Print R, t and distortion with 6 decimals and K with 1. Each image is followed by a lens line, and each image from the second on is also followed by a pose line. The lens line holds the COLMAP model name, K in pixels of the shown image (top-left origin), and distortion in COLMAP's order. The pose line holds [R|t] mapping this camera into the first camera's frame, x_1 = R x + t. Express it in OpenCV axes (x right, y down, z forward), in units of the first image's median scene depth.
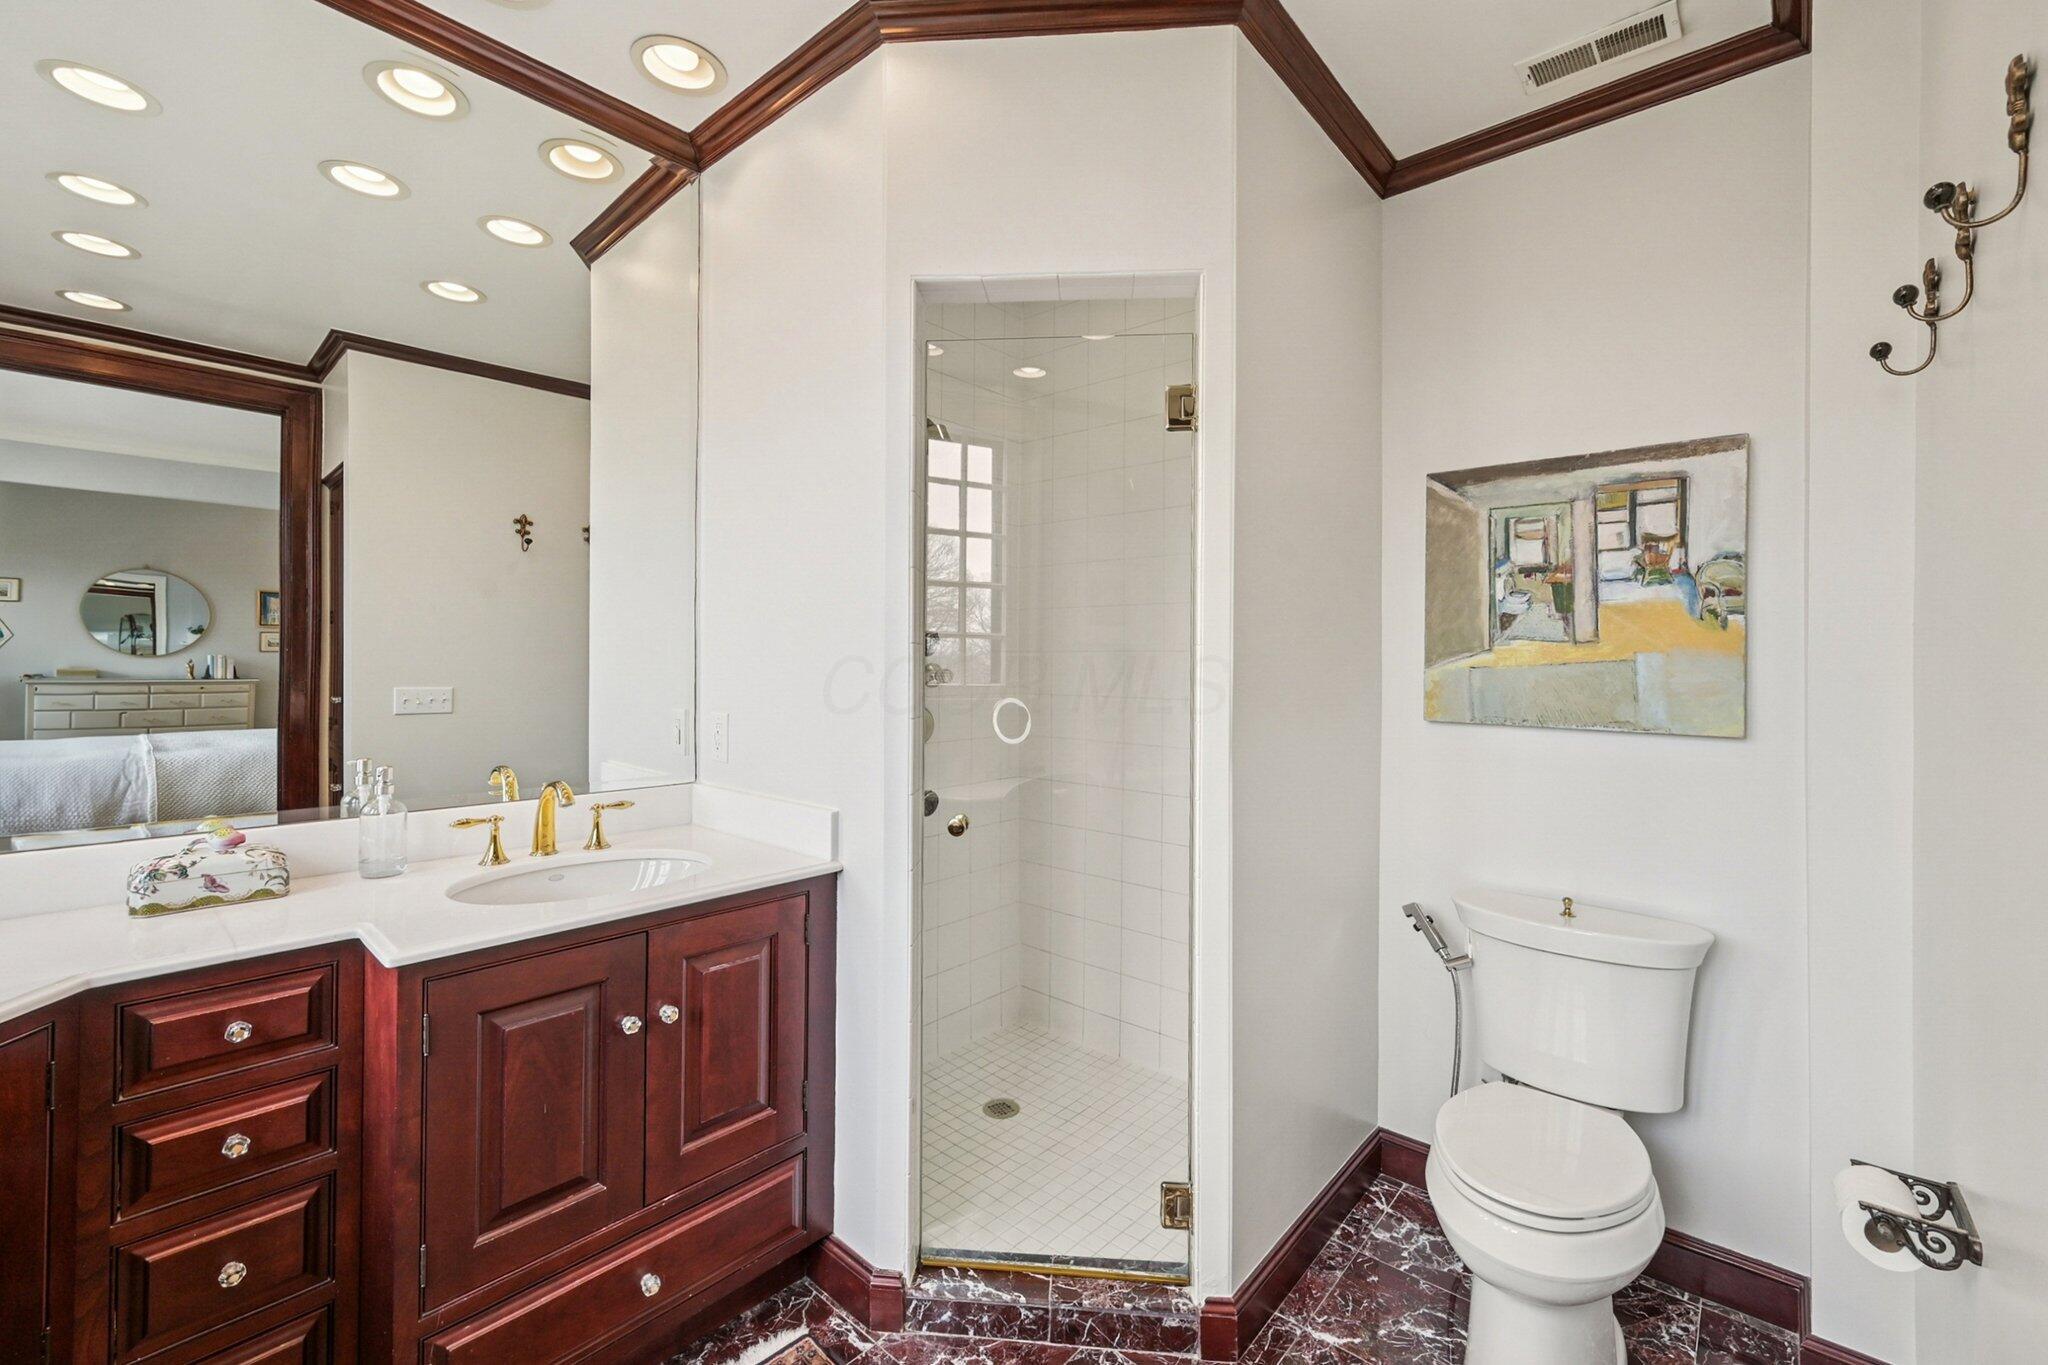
lens RADIAL K [[839.2, 0, 1034.6], [0, 839.2, 664.7], [0, 0, 1]] dist [0.001668, 0.000110]
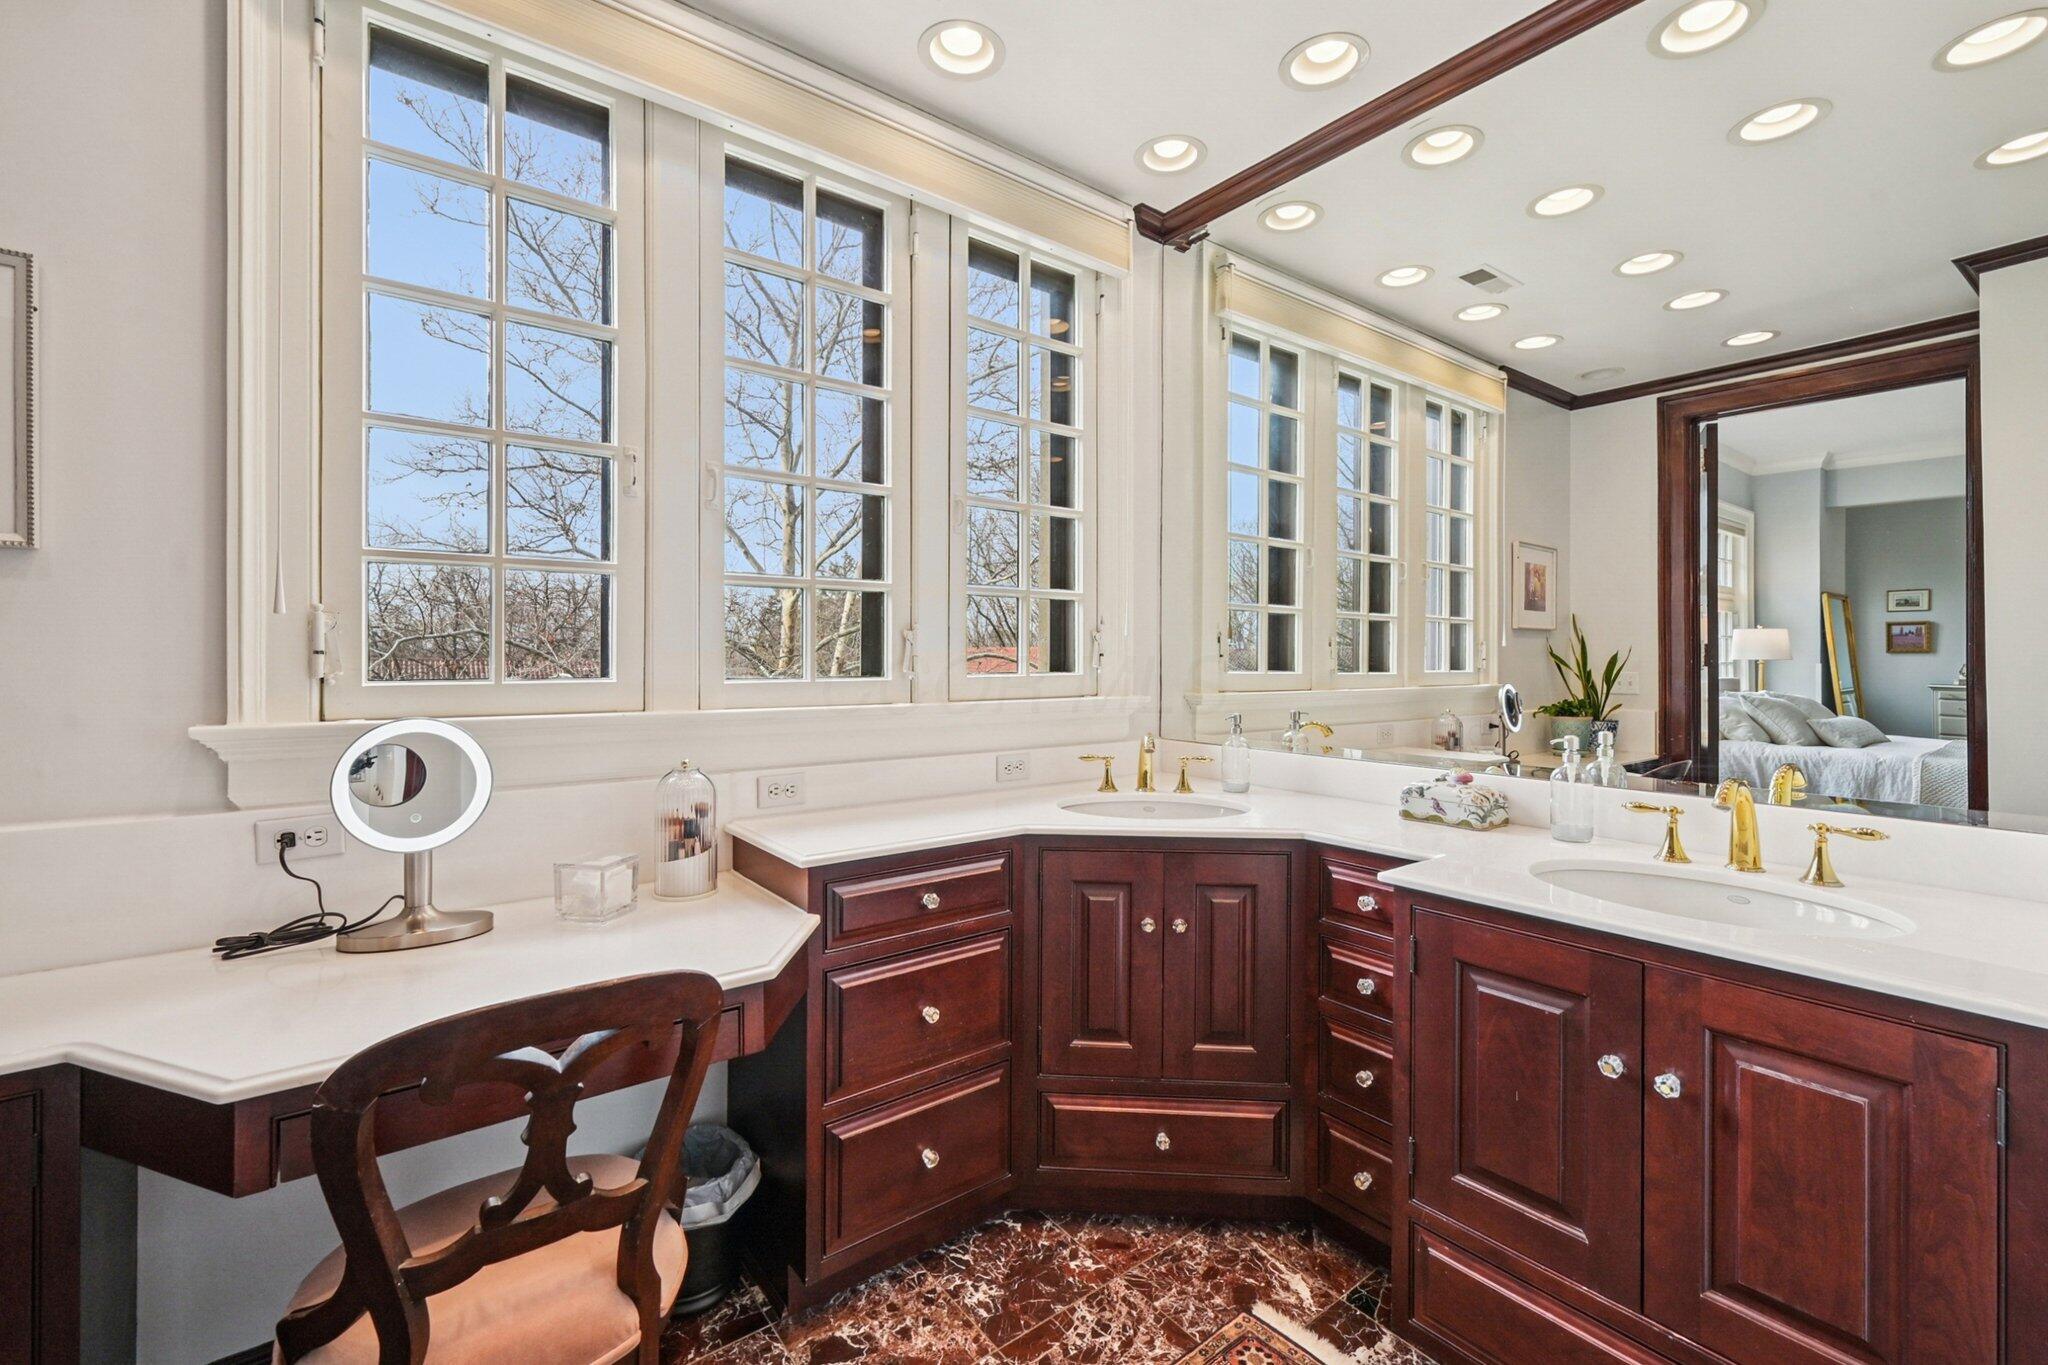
lens RADIAL K [[851.2, 0, 1034.4], [0, 851.2, 668.1], [0, 0, 1]] dist [0.001779, 0.000228]
pose [[-0.175868, -0.001666, -0.984412, 0.422245], [-0.008843, 0.999961, -0.000113, 0.046816], [0.984374, 0.008685, -0.175876, 0.577917]]
